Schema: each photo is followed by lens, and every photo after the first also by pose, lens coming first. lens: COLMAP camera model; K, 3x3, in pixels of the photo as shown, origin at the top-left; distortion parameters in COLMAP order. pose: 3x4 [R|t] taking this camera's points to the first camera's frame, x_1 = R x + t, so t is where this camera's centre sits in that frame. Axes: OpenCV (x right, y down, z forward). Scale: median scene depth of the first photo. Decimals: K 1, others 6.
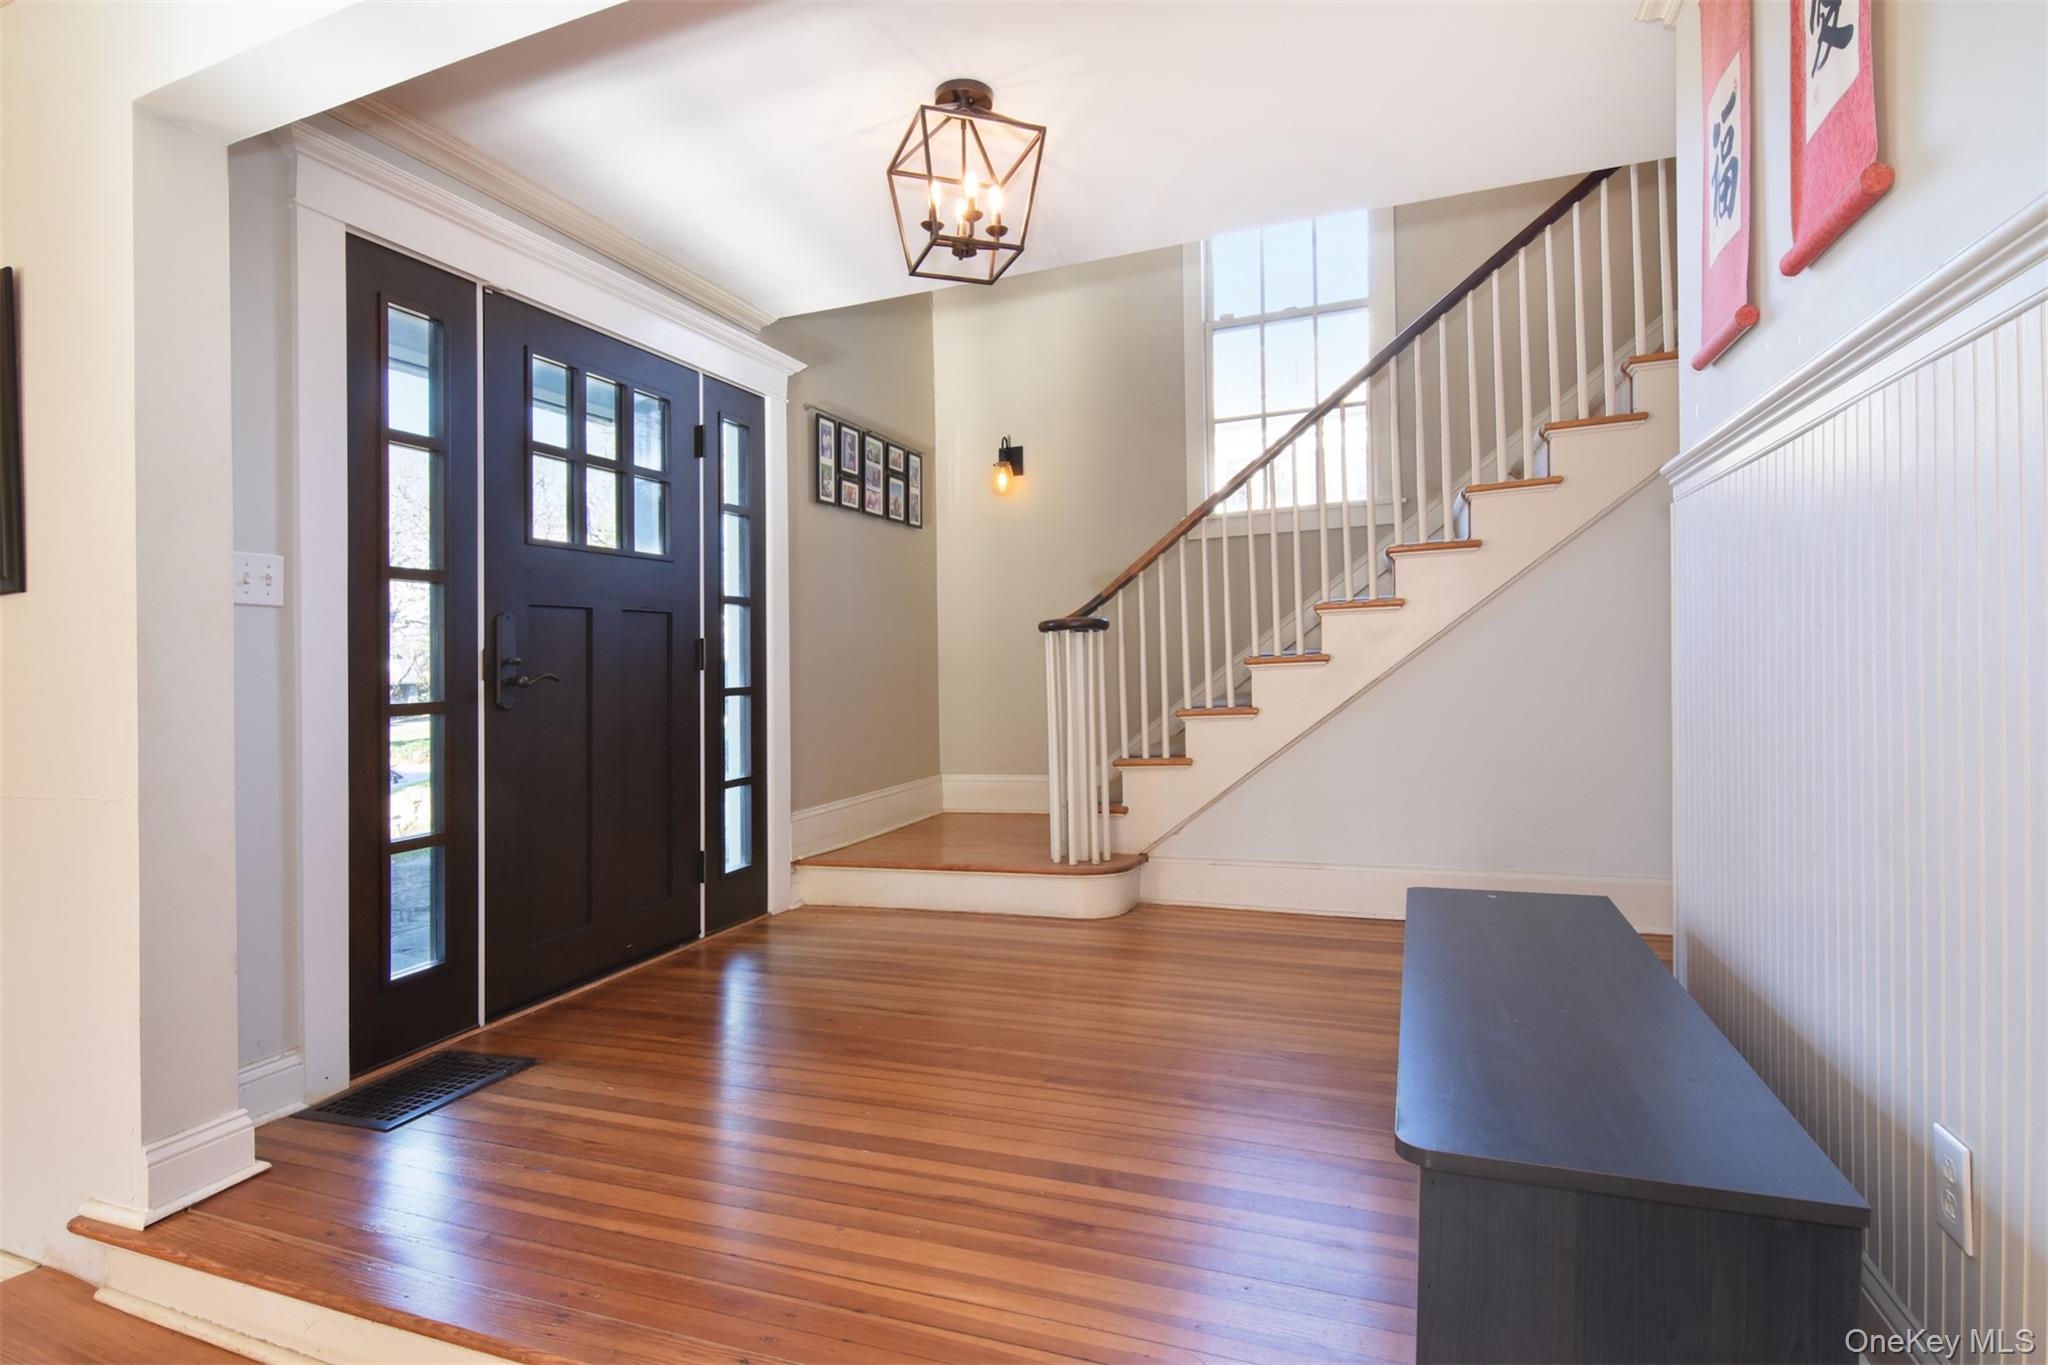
lens RADIAL K [[996.4, 0, 1025.2], [0, 996.4, 667.0], [0, 0, 1]] dist [-0.044580, -0.000509]
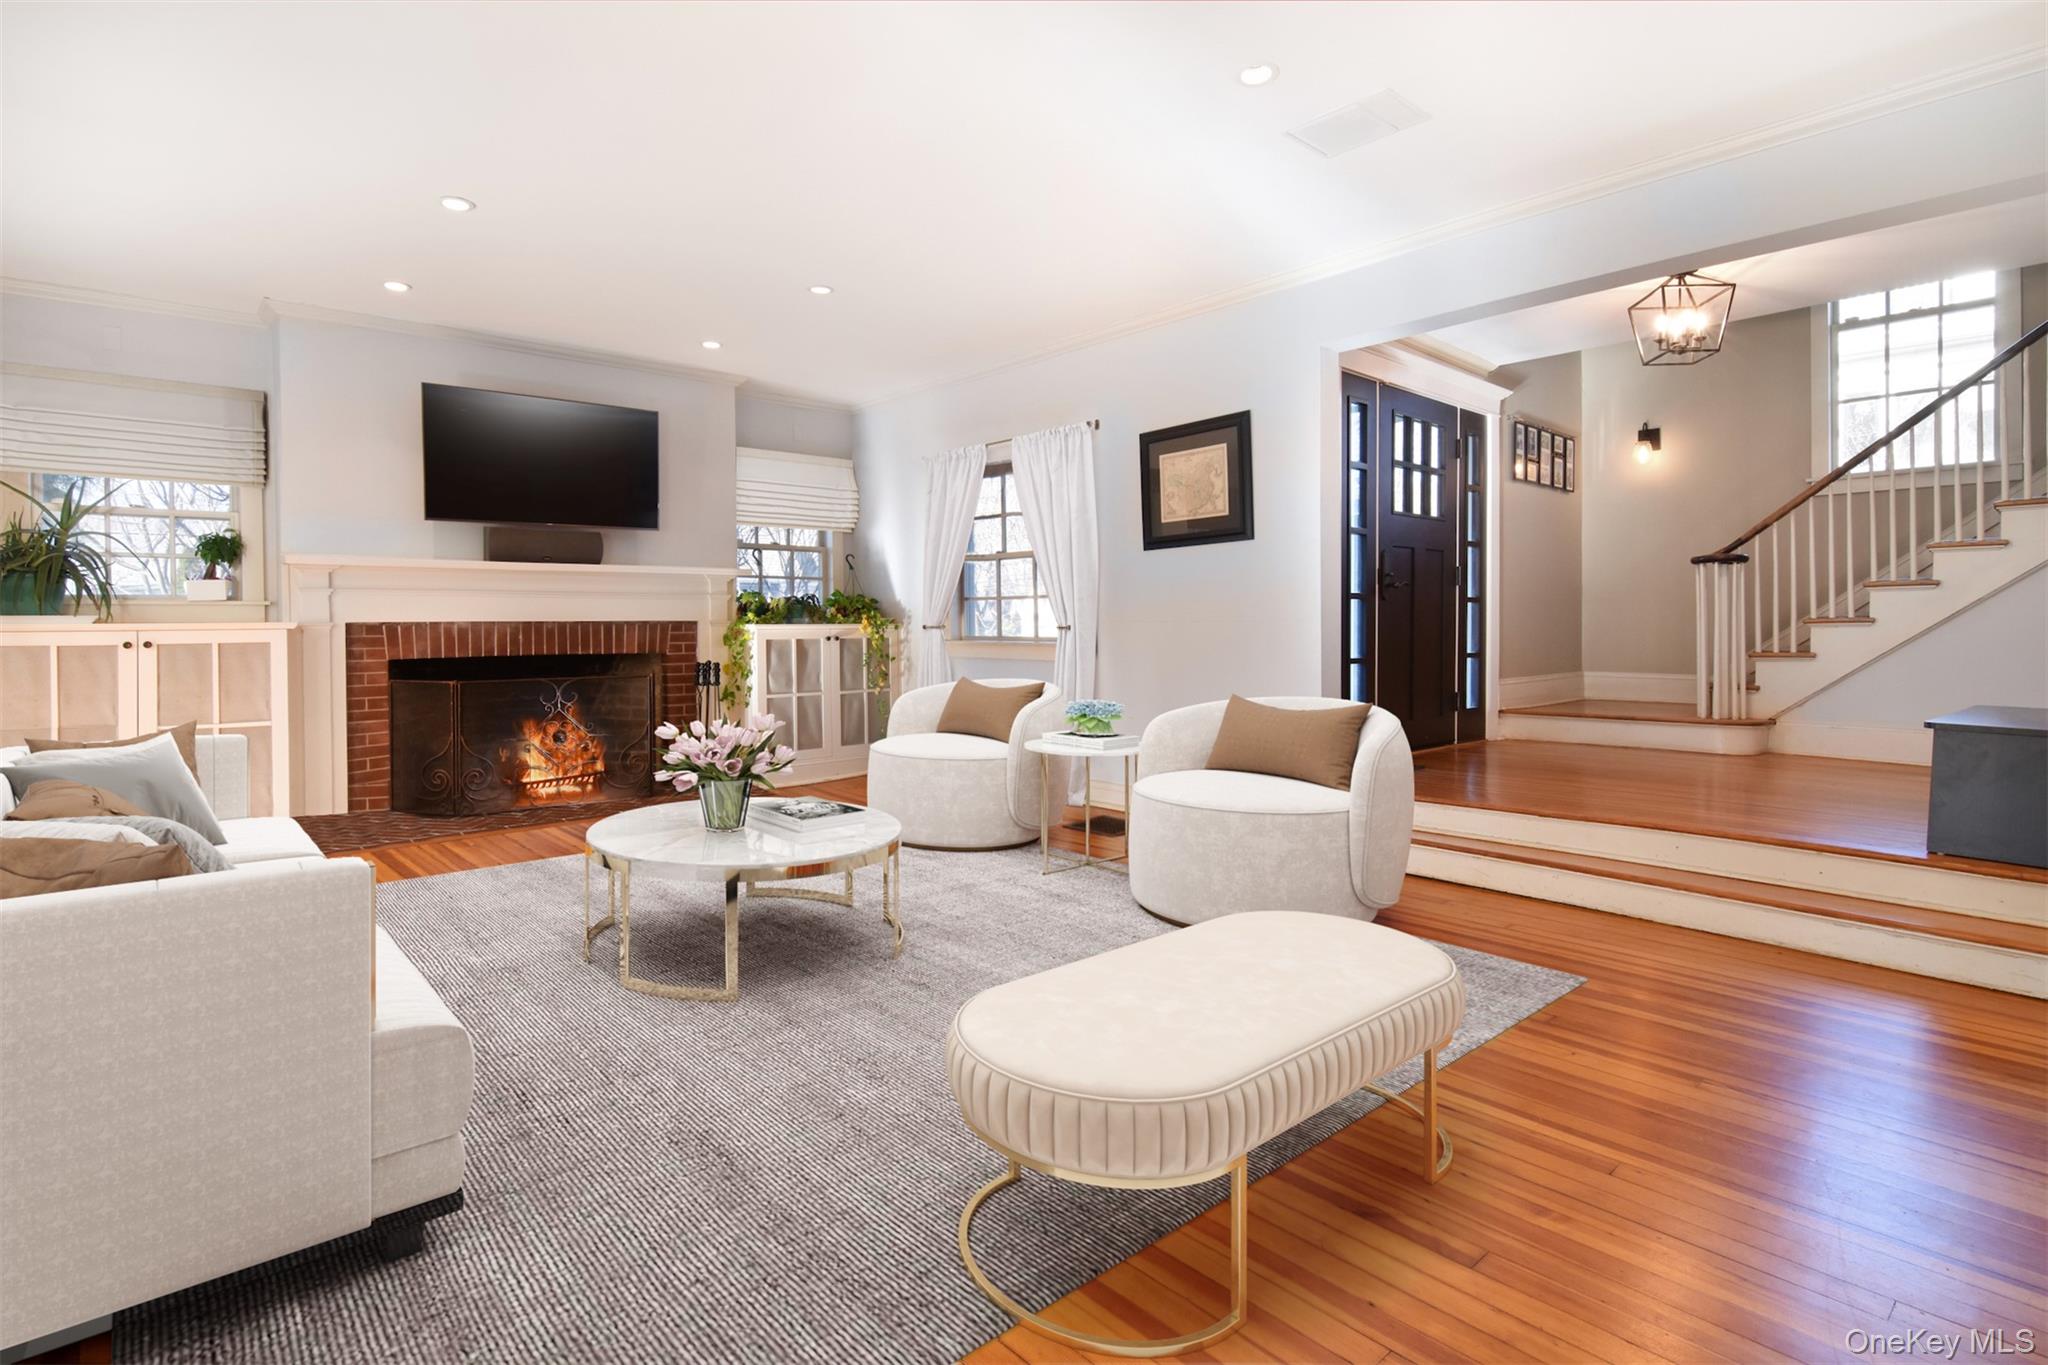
lens RADIAL K [[941.7, 0, 1020.4], [0, 941.7, 616.1], [0, 0, 1]] dist [-0.044008, -0.000666]
pose [[0.860896, 0.027193, -0.508054, -0.146737], [-0.025916, 0.999618, 0.009588, 0.053864], [0.508121, 0.004912, 0.861272, -0.671605]]
